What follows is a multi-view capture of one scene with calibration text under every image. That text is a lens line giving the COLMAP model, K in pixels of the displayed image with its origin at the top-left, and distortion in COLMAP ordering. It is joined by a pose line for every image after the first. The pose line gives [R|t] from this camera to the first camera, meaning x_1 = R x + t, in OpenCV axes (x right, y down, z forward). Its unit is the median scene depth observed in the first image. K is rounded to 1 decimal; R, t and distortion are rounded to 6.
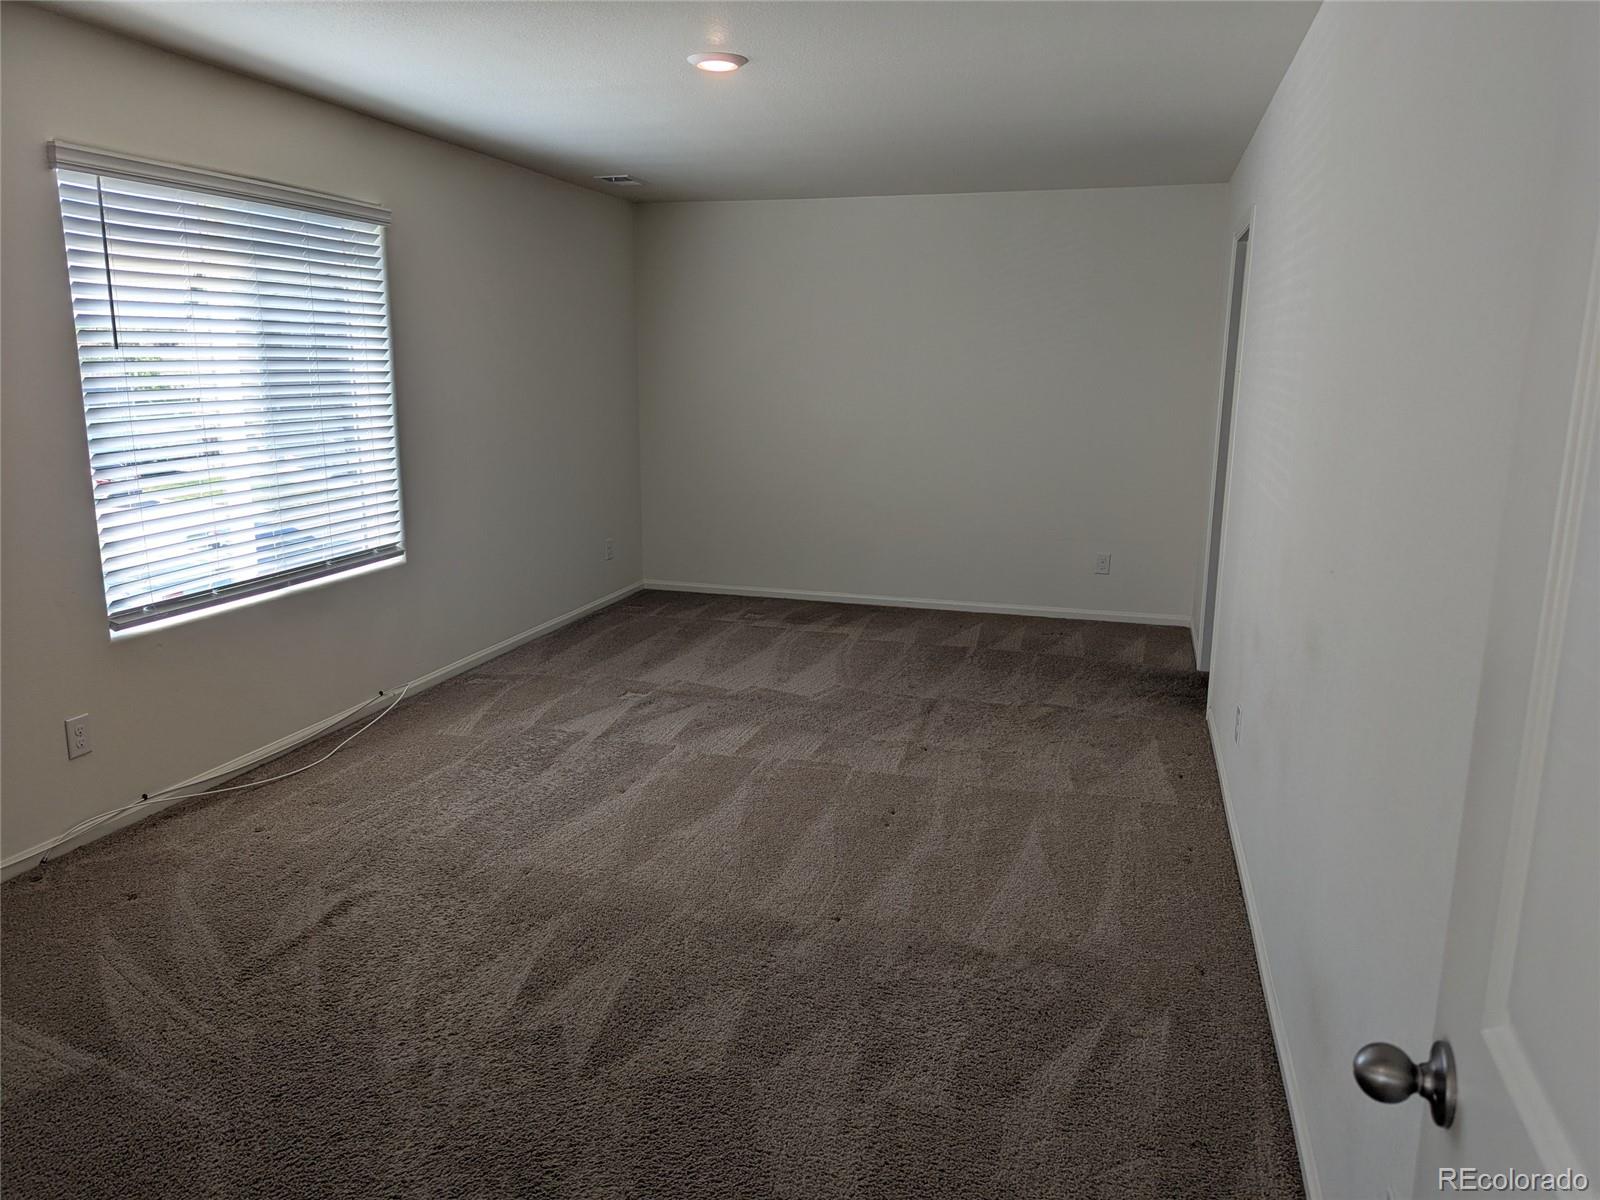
lens RADIAL K [[1137.4, 0, 799.5], [0, 1137.4, 599.8], [0, 0, 1]] dist [0.004816, -0.000967]
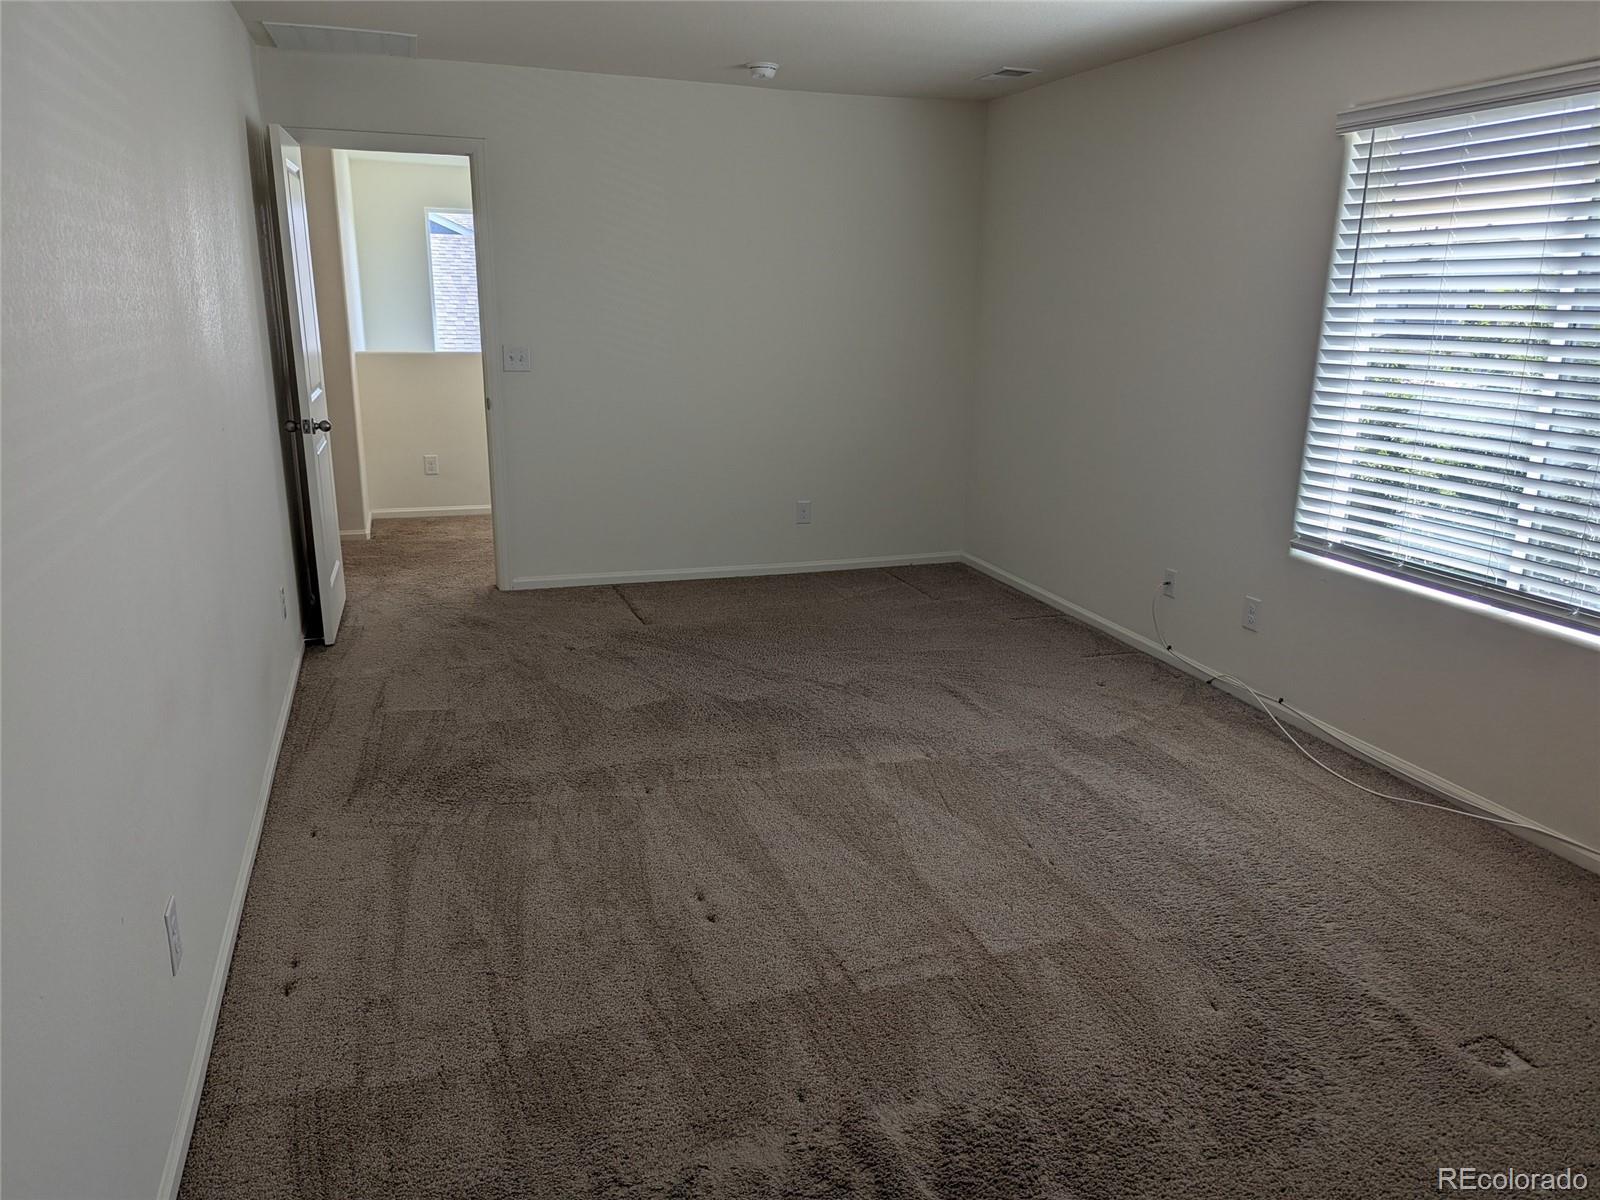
lens RADIAL K [[1137.4, 0, 799.3], [0, 1137.4, 601.5], [0, 0, 1]] dist [0.004816, -0.000967]
pose [[-0.812261, 0.143303, -0.565417, 0.435986], [-0.131354, 0.899514, 0.416678, -0.323686], [0.568311, 0.412721, -0.711817, 1.508661]]
